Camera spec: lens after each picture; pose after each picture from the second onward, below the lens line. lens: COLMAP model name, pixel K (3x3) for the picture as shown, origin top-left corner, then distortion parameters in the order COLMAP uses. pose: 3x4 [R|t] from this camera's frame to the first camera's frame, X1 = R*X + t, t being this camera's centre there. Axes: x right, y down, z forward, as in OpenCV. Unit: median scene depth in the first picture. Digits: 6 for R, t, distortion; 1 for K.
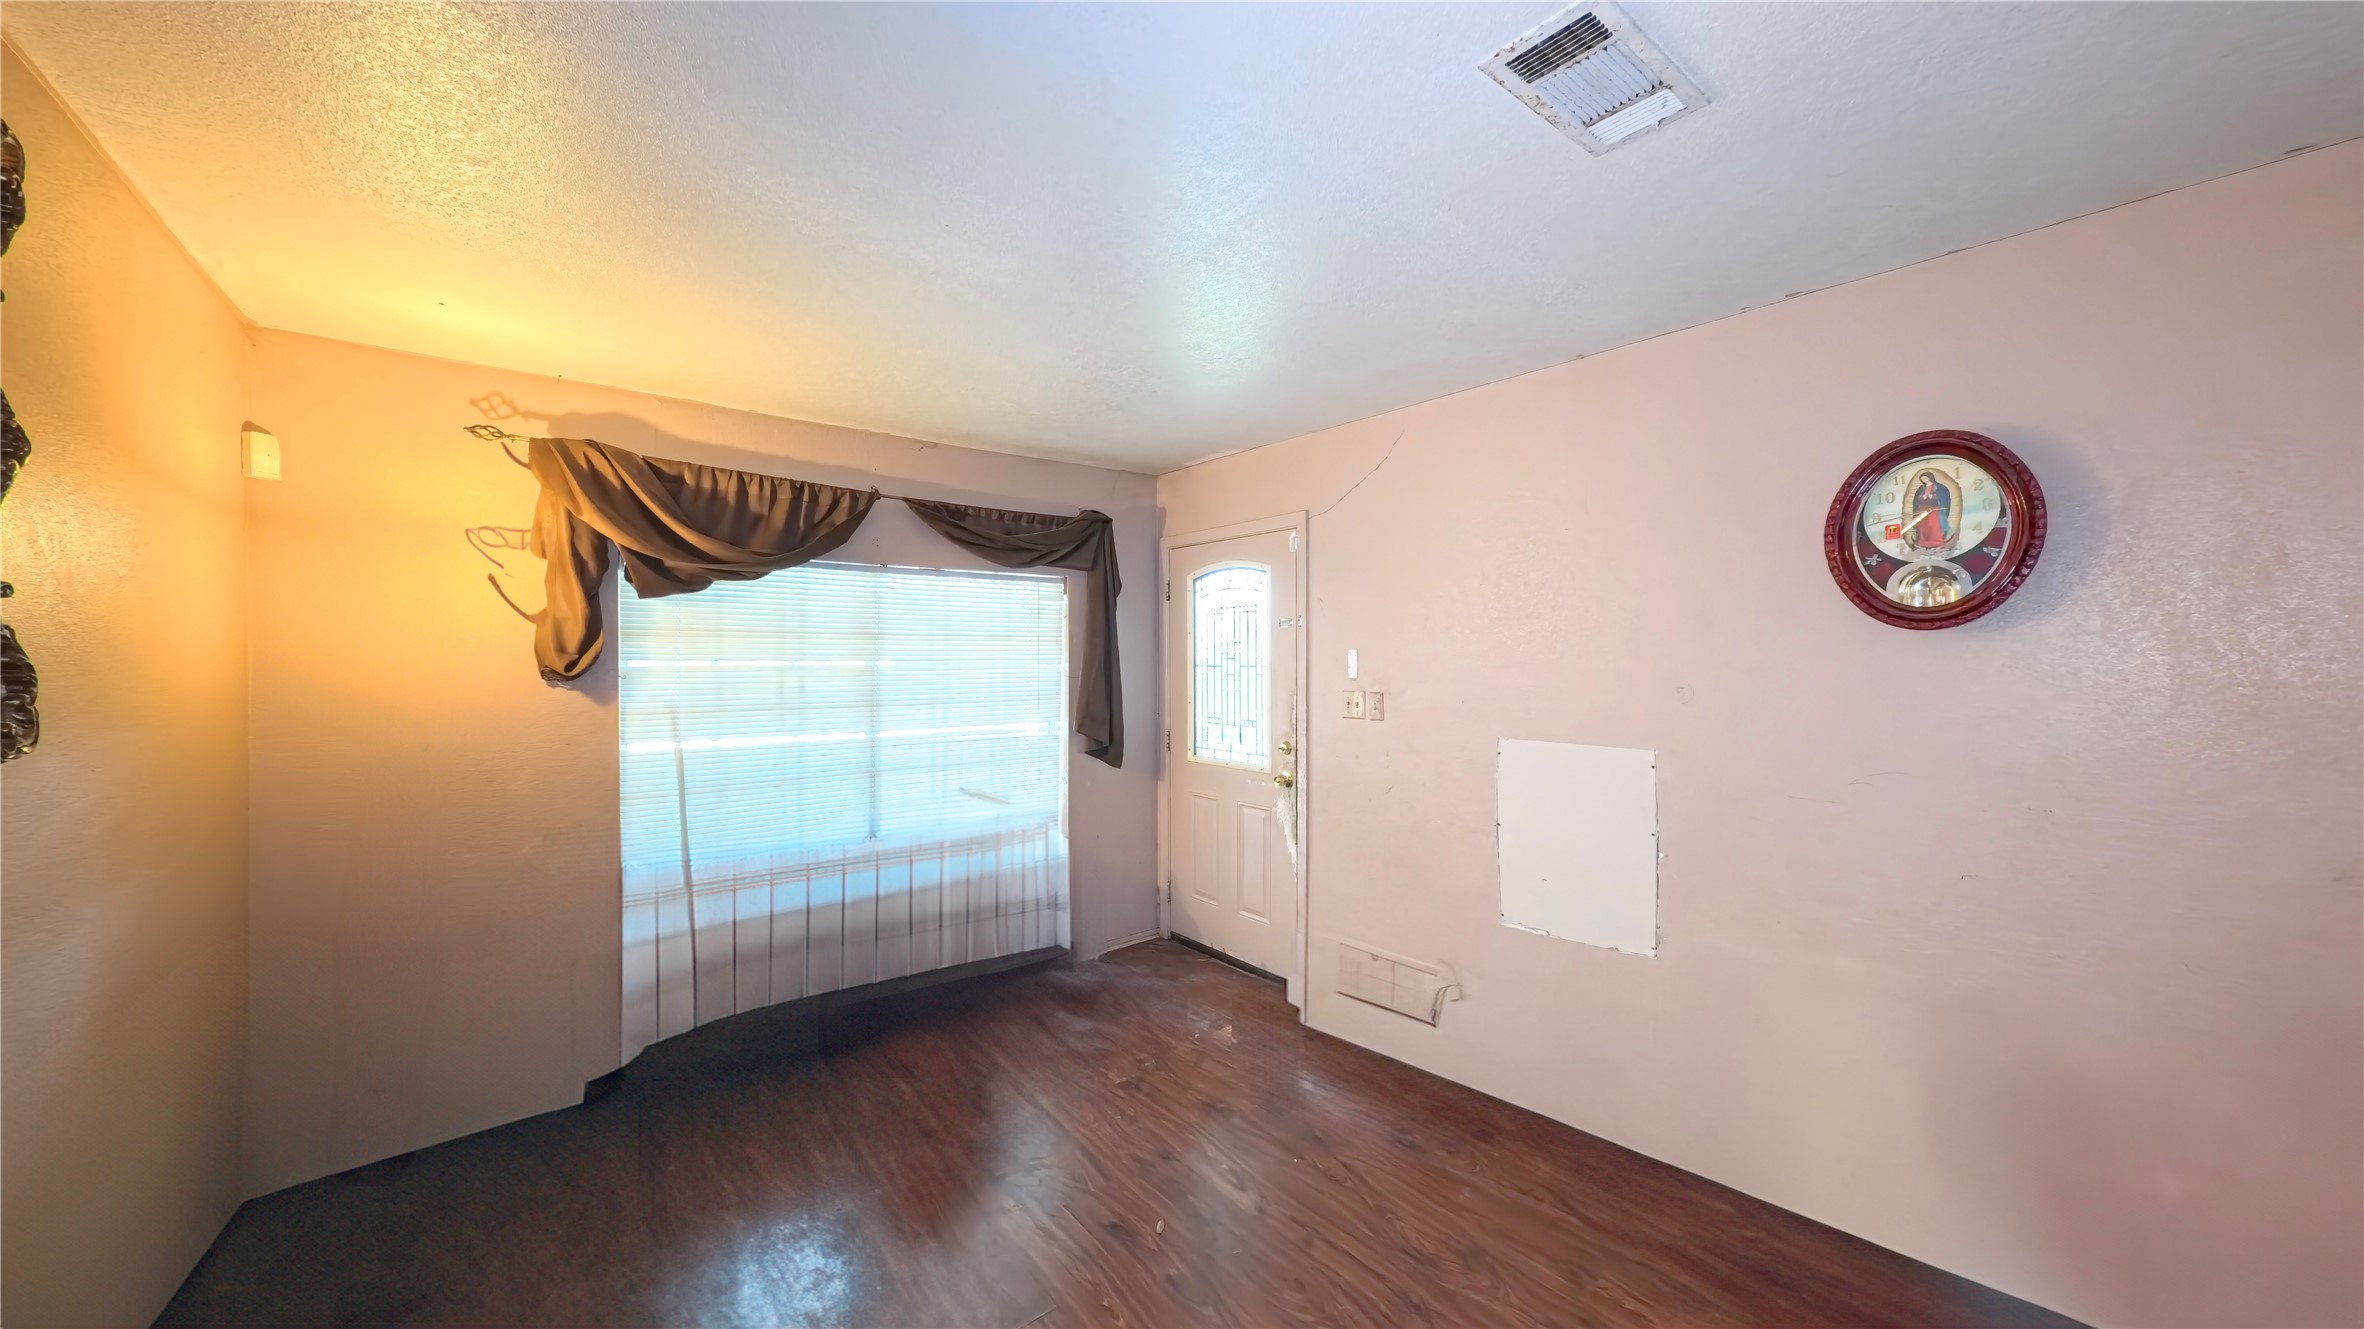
lens RADIAL K [[819.4, 0, 1181.1], [0, 819.4, 645.8], [0, 0, 1]] dist [0.014371, -0.000196]
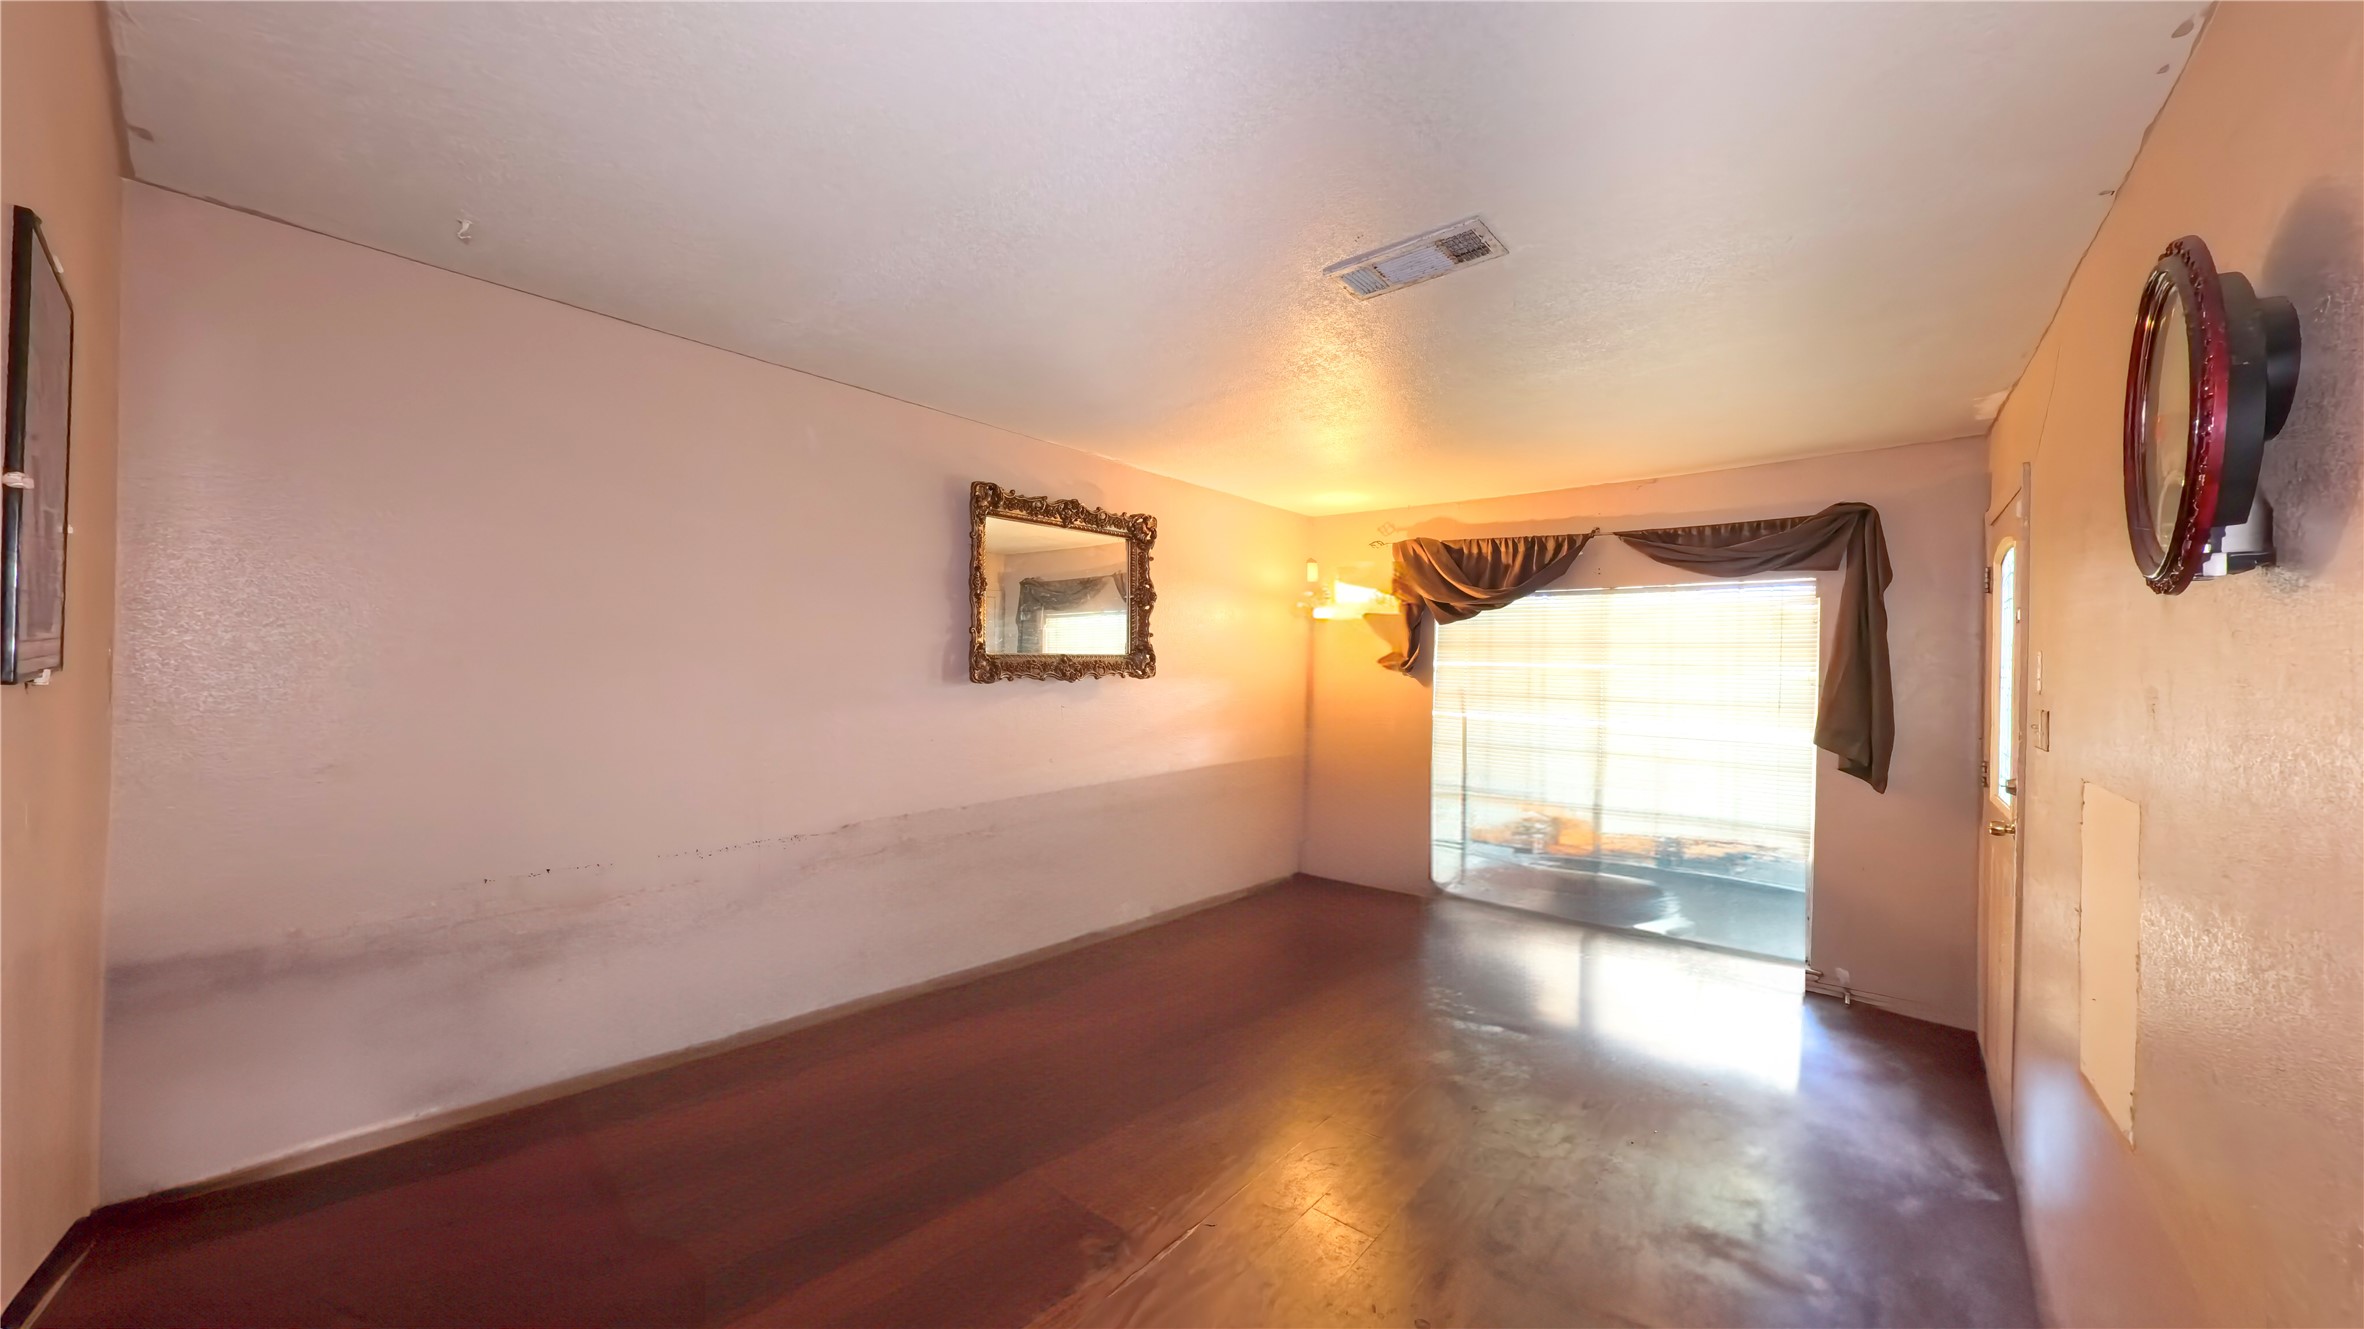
lens RADIAL K [[819.4, 0, 1179.3], [0, 819.4, 667.0], [0, 0, 1]] dist [0.014371, -0.000196]
pose [[0.191848, 0.006482, -0.981403, 0.805915], [-0.008347, 0.999953, 0.004973, 0.021934], [0.981389, 0.007238, 0.191893, 0.132622]]
